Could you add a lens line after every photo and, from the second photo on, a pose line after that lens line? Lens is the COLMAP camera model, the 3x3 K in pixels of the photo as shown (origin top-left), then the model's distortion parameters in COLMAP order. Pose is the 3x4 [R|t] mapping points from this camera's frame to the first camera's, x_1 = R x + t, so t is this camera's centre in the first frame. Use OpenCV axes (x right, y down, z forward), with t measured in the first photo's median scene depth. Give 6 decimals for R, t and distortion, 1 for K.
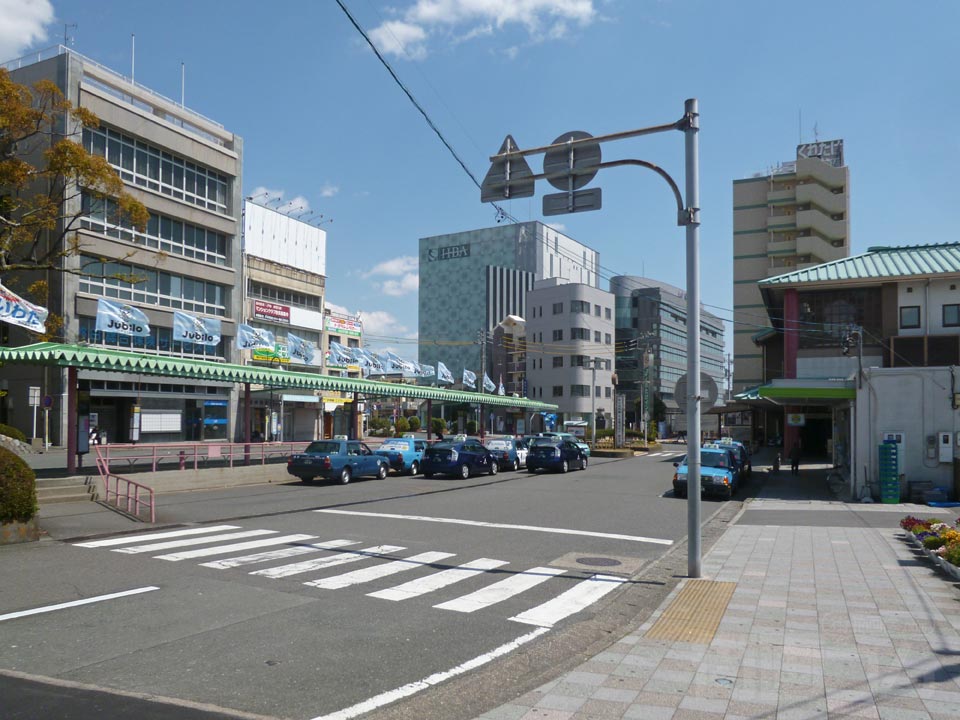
lens RADIAL K [[738.0, 0, 485.8], [0, 738.0, 393.3], [0, 0, 1]] dist [-0.032680, 0.002962]
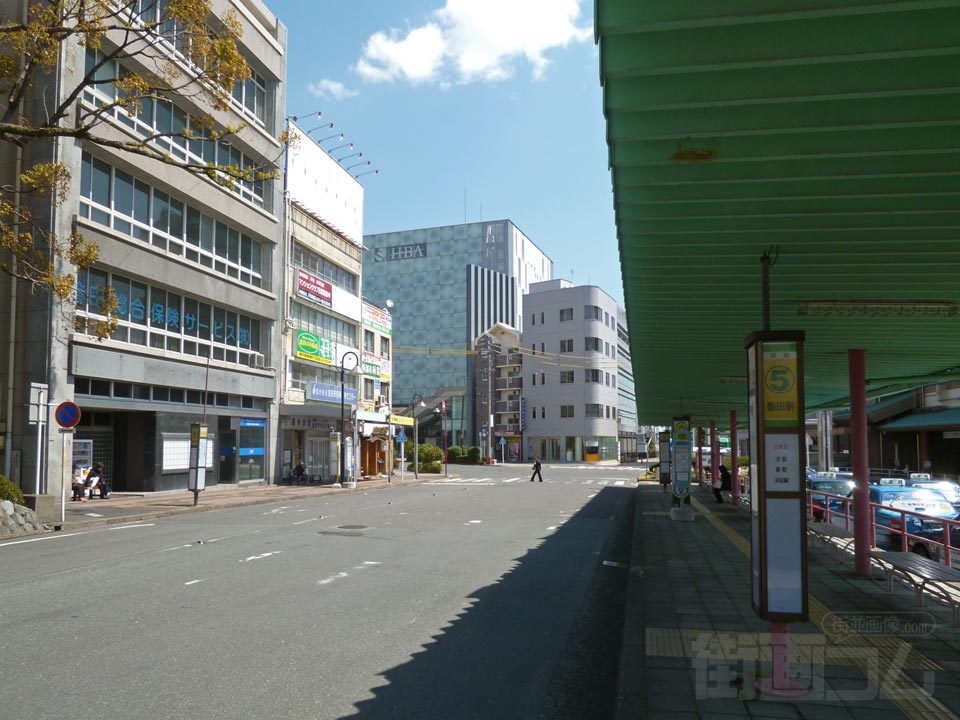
lens RADIAL K [[728.1, 0, 474.6], [0, 728.1, 391.1], [0, 0, 1]] dist [-0.039860, 0.001083]
pose [[0.980664, 0.009059, 0.195489, -0.255363], [-0.001942, 0.999329, -0.036567, 0.007229], [-0.195689, 0.035480, 0.980024, 0.292798]]
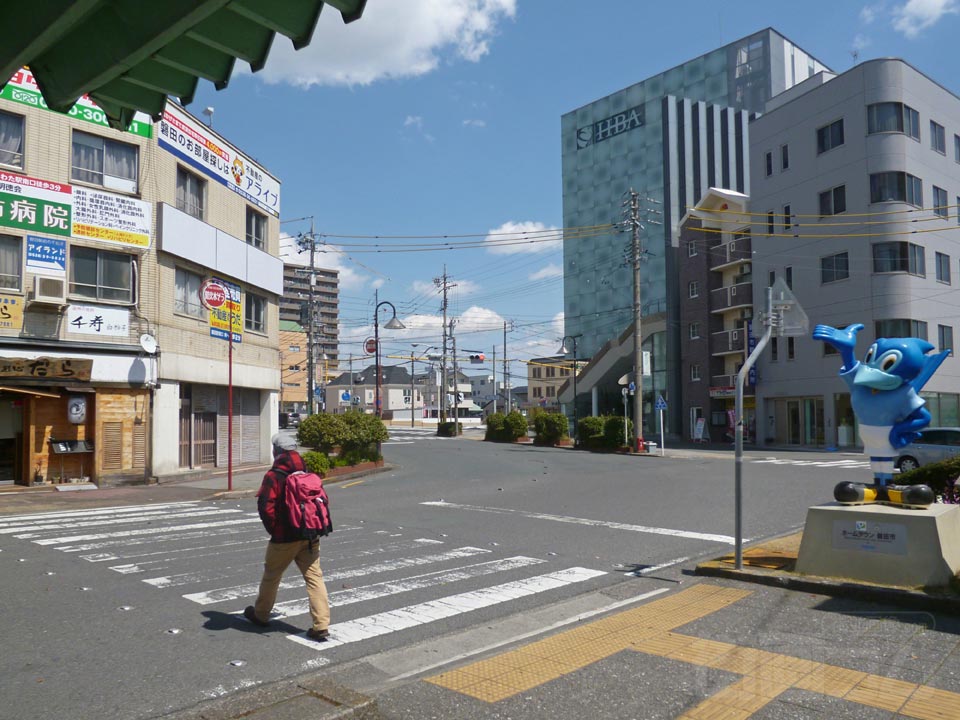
lens RADIAL K [[738.0, 0, 485.8], [0, 738.0, 393.3], [0, 0, 1]] dist [-0.032680, 0.002962]
pose [[0.951826, -0.023750, -0.305718, 0.055256], [0.022207, 0.999717, -0.008524, 0.037275], [0.305834, 0.001324, 0.952084, 0.838466]]
